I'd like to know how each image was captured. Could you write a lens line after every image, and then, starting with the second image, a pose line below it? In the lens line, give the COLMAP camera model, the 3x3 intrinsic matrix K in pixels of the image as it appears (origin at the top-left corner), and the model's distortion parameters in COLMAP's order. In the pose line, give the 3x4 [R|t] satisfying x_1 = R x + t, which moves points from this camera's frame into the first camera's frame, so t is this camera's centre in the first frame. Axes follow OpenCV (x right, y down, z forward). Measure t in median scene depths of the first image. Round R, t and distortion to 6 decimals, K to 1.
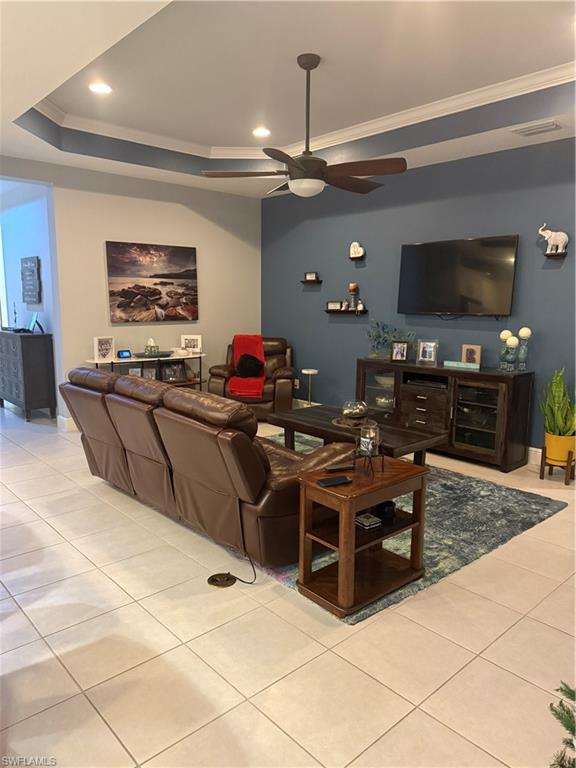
lens RADIAL K [[542.1, 0, 287.0], [0, 542.1, 388.4], [0, 0, 1]] dist [0.072657, -0.105902]
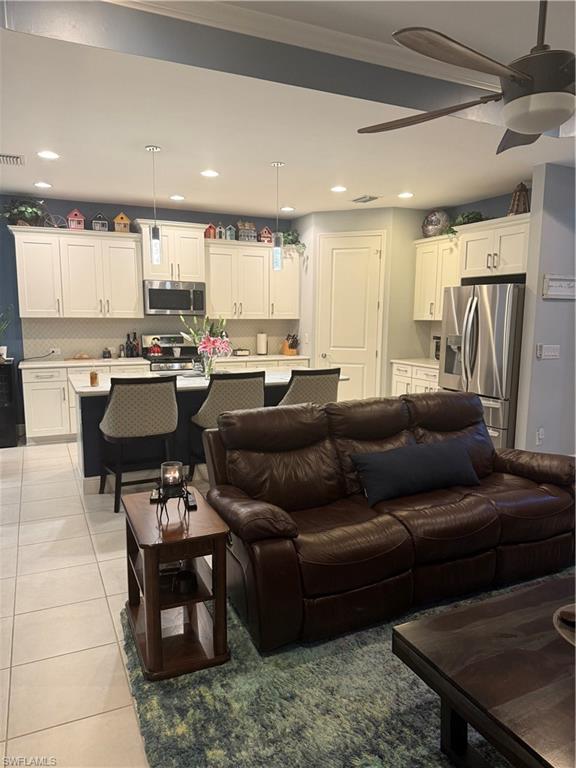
lens RADIAL K [[542.1, 0, 285.9], [0, 542.1, 388.4], [0, 0, 1]] dist [0.072657, -0.105902]
pose [[-0.306862, 0.114748, -0.944811, 0.393970], [-0.162036, 0.971914, 0.170667, -0.099032], [0.937859, 0.205465, -0.279650, 0.595572]]
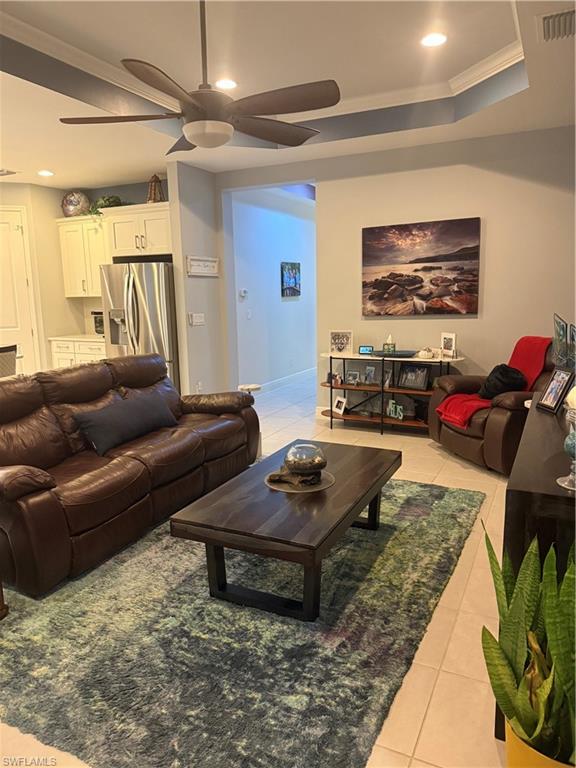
lens RADIAL K [[542.1, 0, 286.9], [0, 542.1, 384.8], [0, 0, 1]] dist [0.072657, -0.105902]
pose [[0.356282, 0.135437, -0.924511, 0.487174], [-0.122519, 0.987668, 0.097474, -0.075230], [0.926311, 0.078542, 0.368482, 0.521542]]
